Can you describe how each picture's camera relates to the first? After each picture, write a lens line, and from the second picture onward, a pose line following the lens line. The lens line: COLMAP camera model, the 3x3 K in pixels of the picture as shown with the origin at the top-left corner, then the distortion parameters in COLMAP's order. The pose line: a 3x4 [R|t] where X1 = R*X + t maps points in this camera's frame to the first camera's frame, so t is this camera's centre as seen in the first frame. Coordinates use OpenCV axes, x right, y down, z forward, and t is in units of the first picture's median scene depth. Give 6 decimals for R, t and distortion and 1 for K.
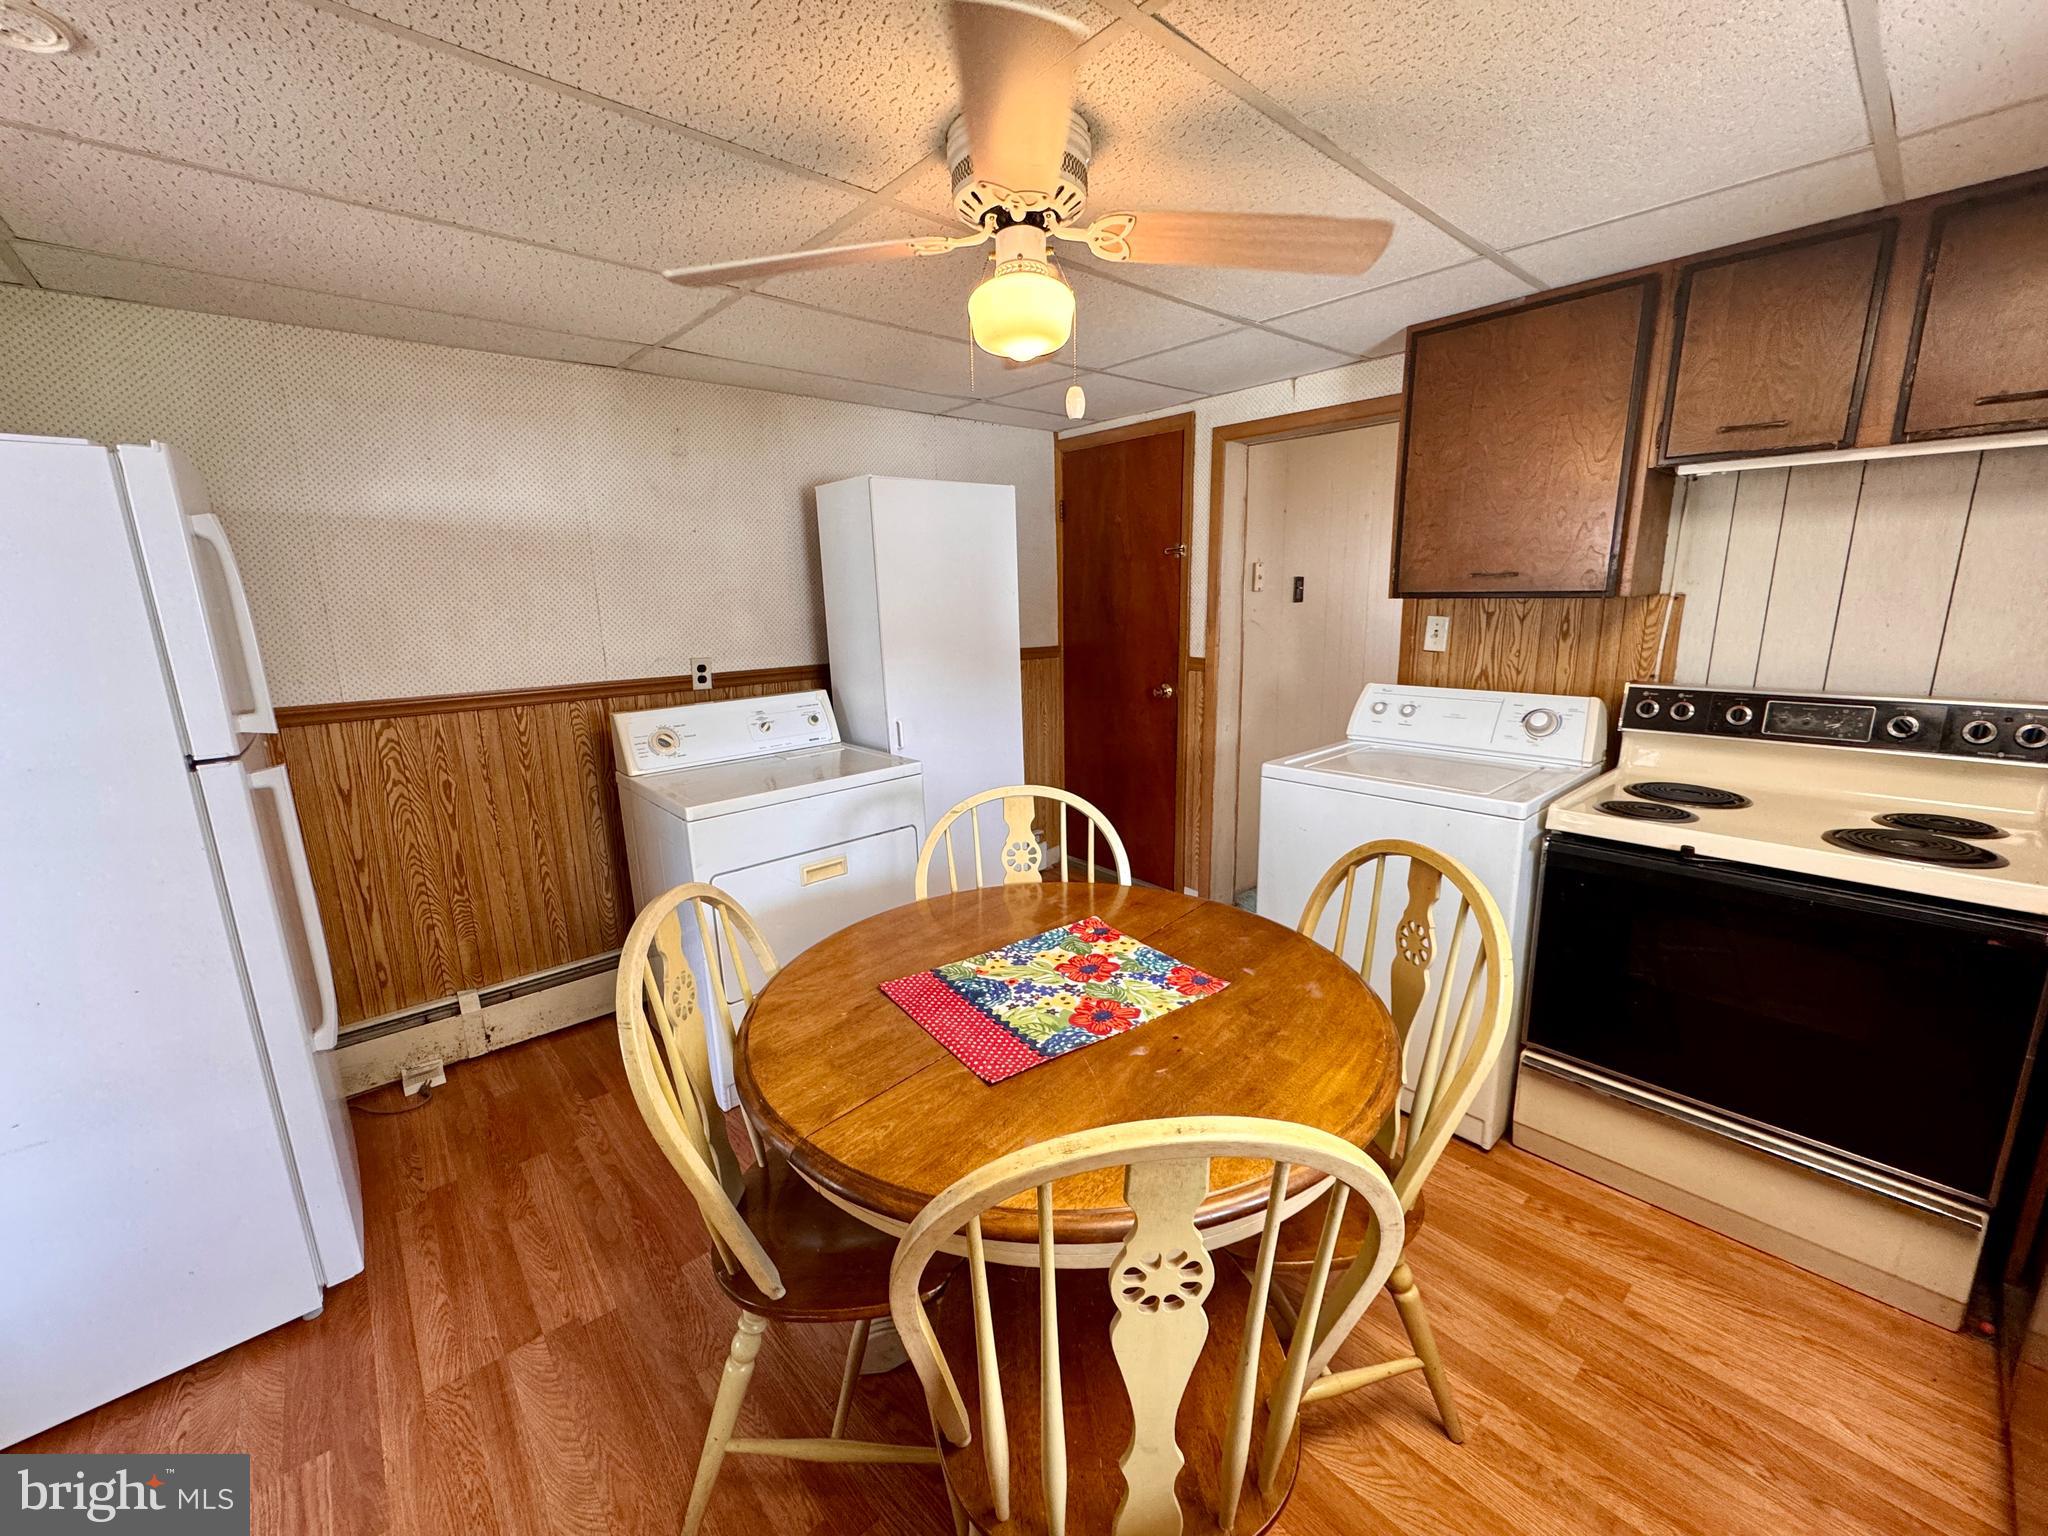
lens RADIAL K [[814.2, 0, 1017.3], [0, 814.2, 768.0], [0, 0, 1]] dist [-0.004838, 0.000713]
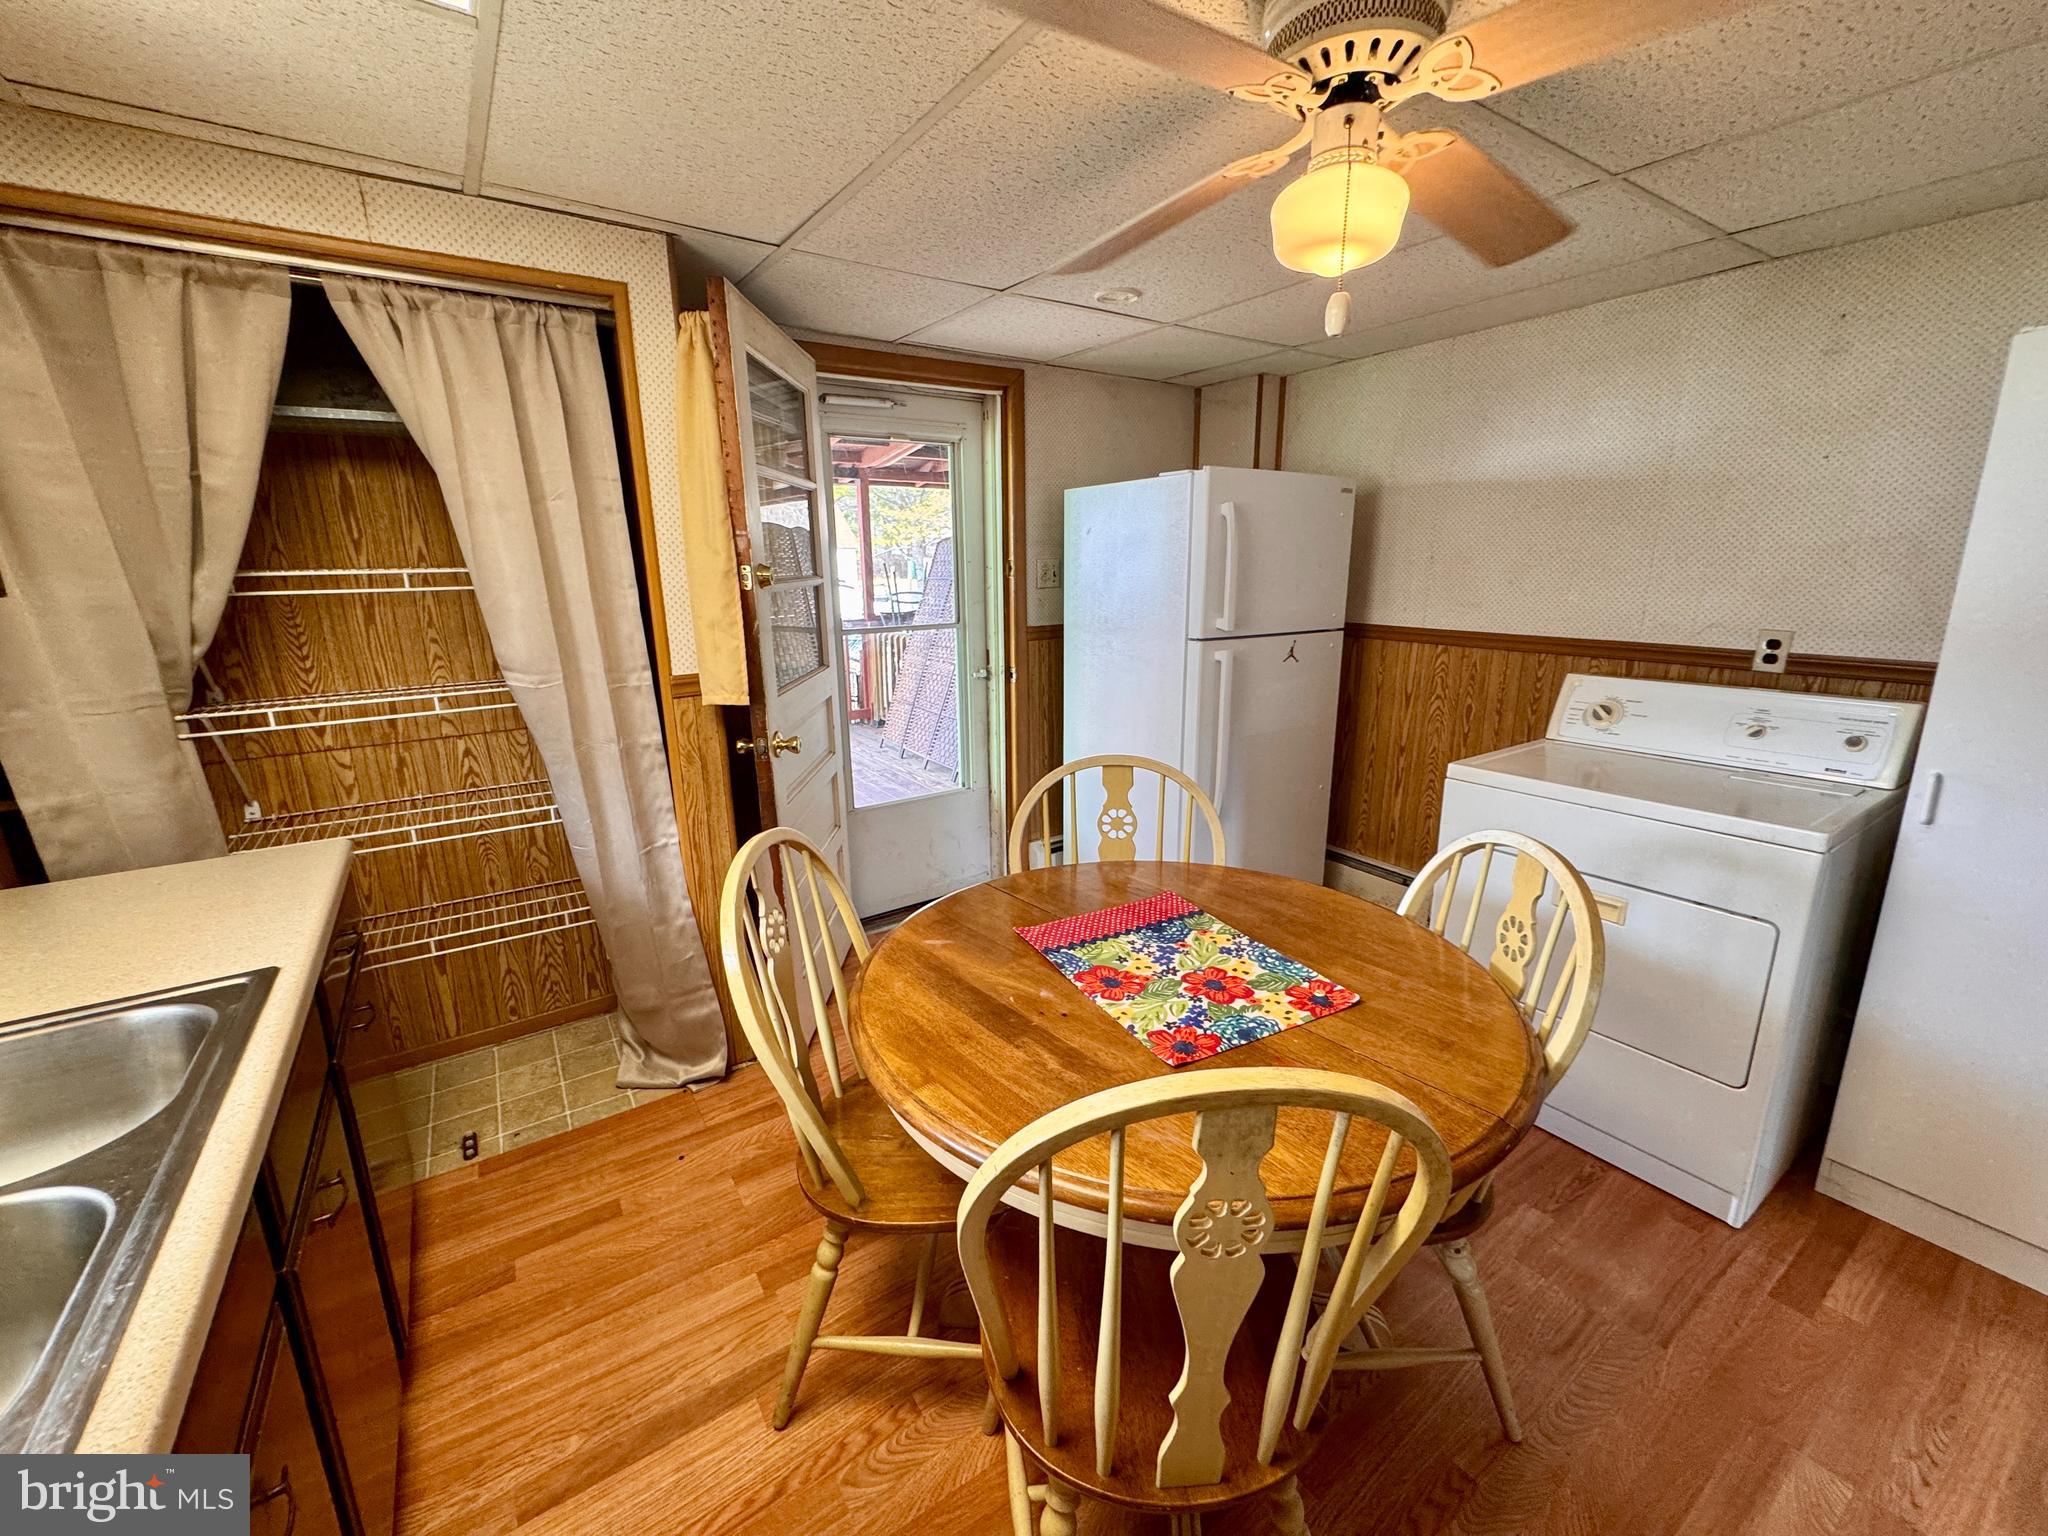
lens RADIAL K [[814.2, 0, 1023.2], [0, 814.2, 766.9], [0, 0, 1]] dist [-0.004838, 0.000713]
pose [[-0.127714, 0.267931, -0.954936, 0.592329], [-0.194453, 0.937370, 0.289009, -0.128644], [0.972562, 0.222601, -0.067616, 0.523490]]
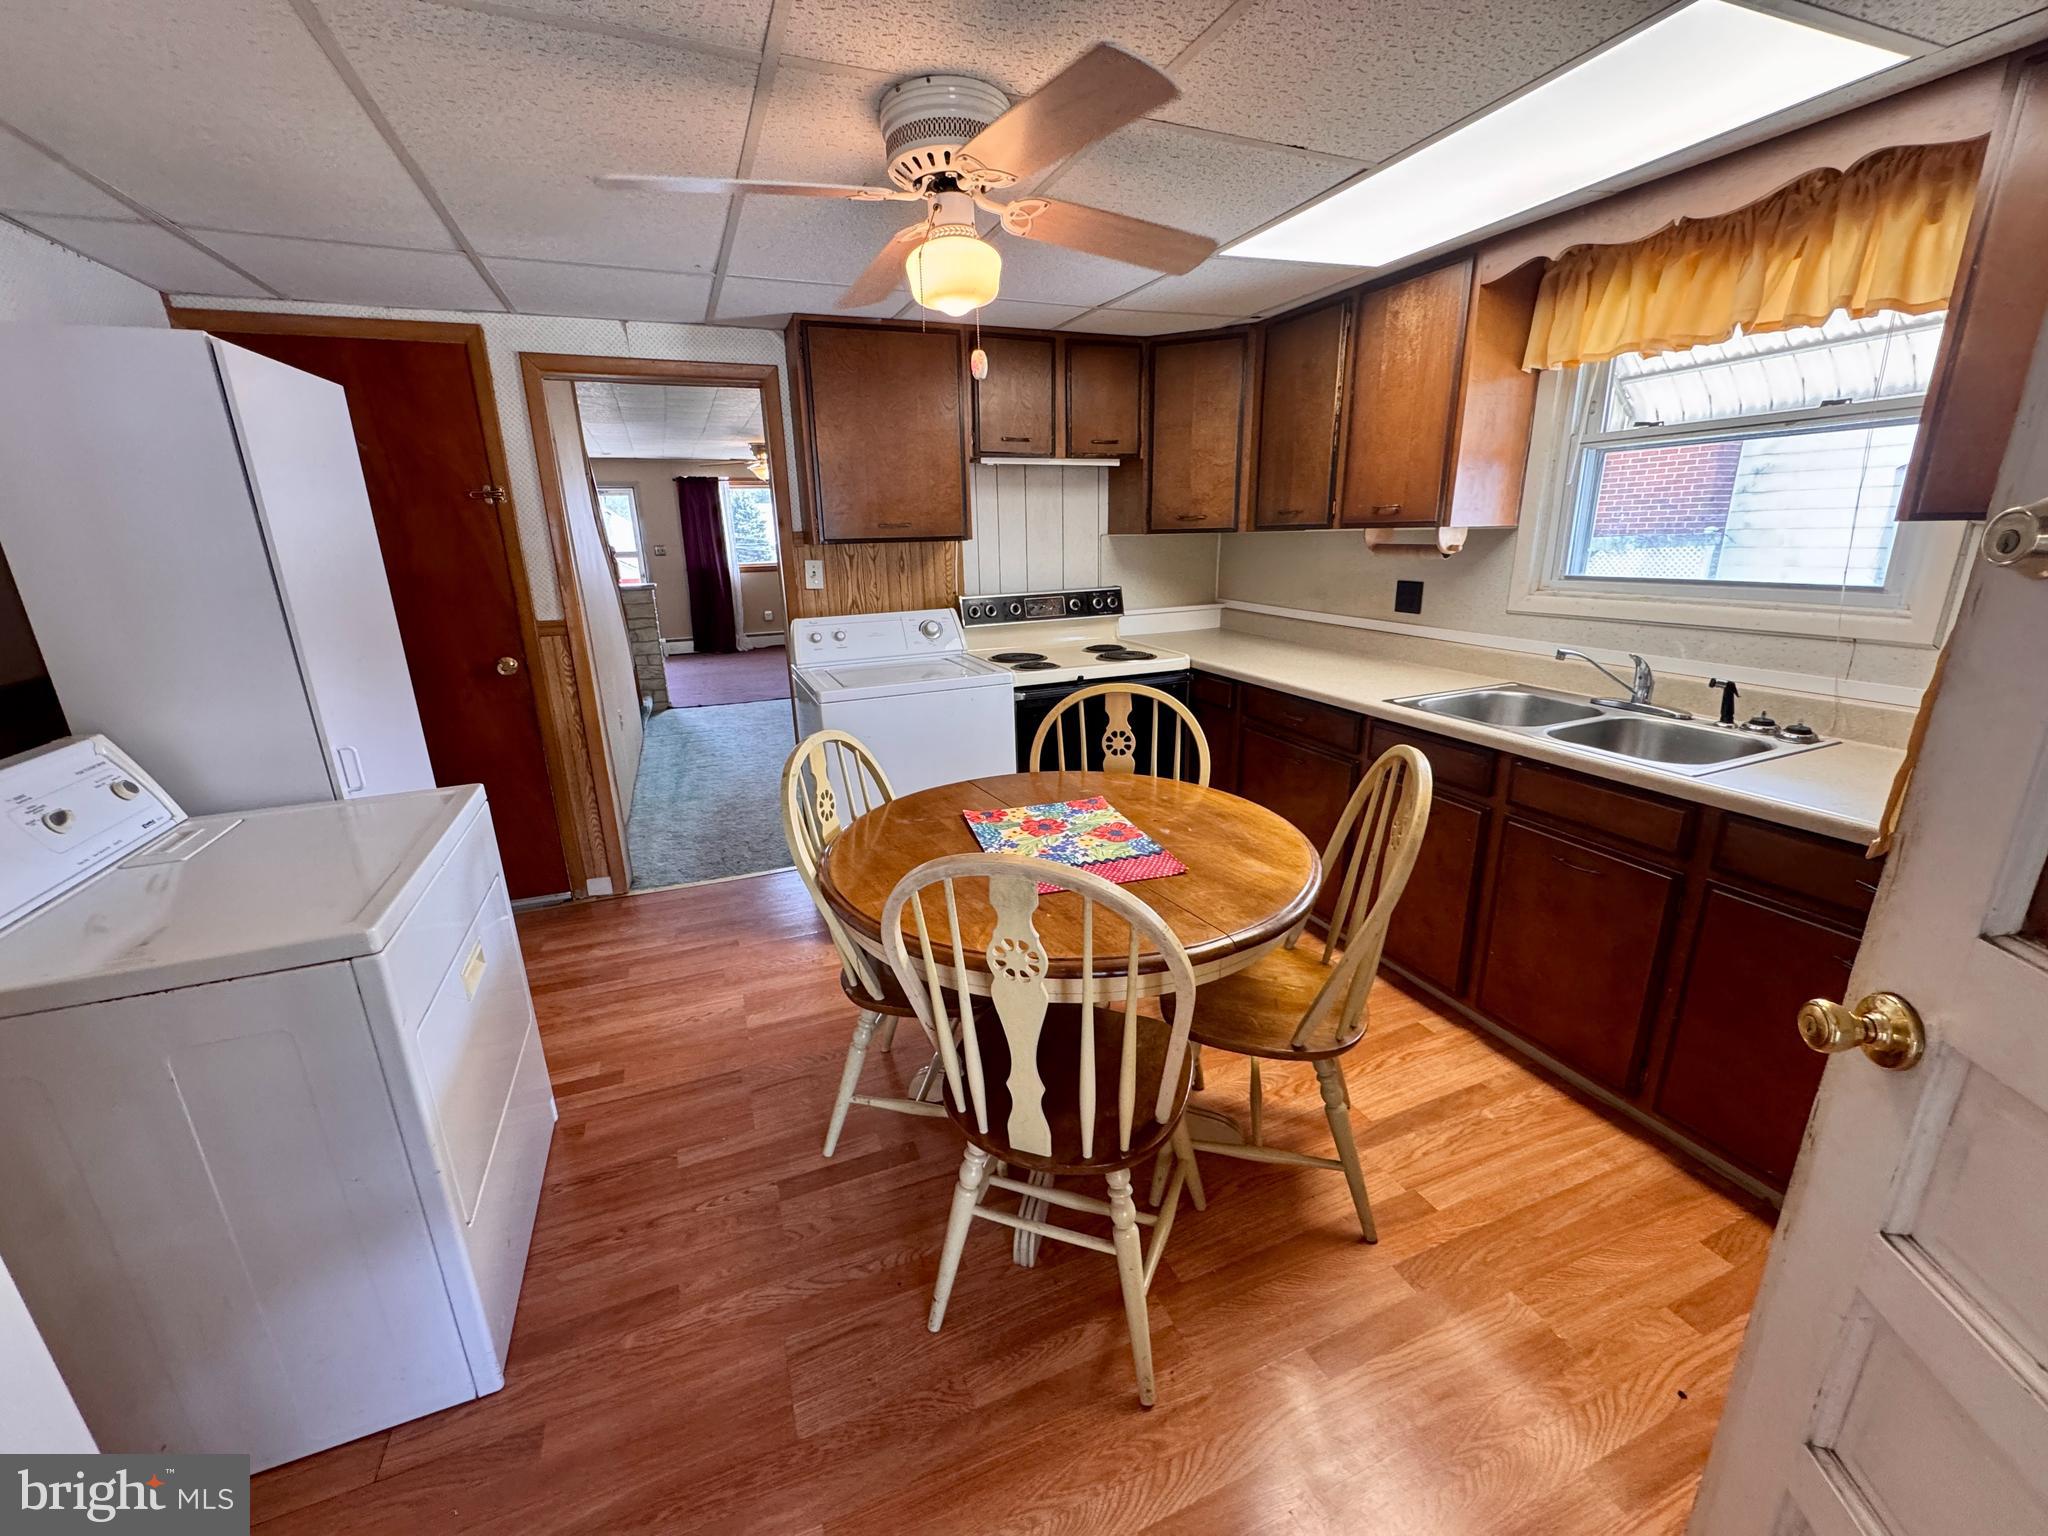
lens RADIAL K [[814.2, 0, 1028.9], [0, 814.2, 764.2], [0, 0, 1]] dist [-0.004838, 0.000713]
pose [[0.320147, -0.252393, 0.913128, -0.694456], [0.218232, 0.957584, 0.188168, -0.061547], [-0.921890, 0.139033, 0.361648, 0.356446]]
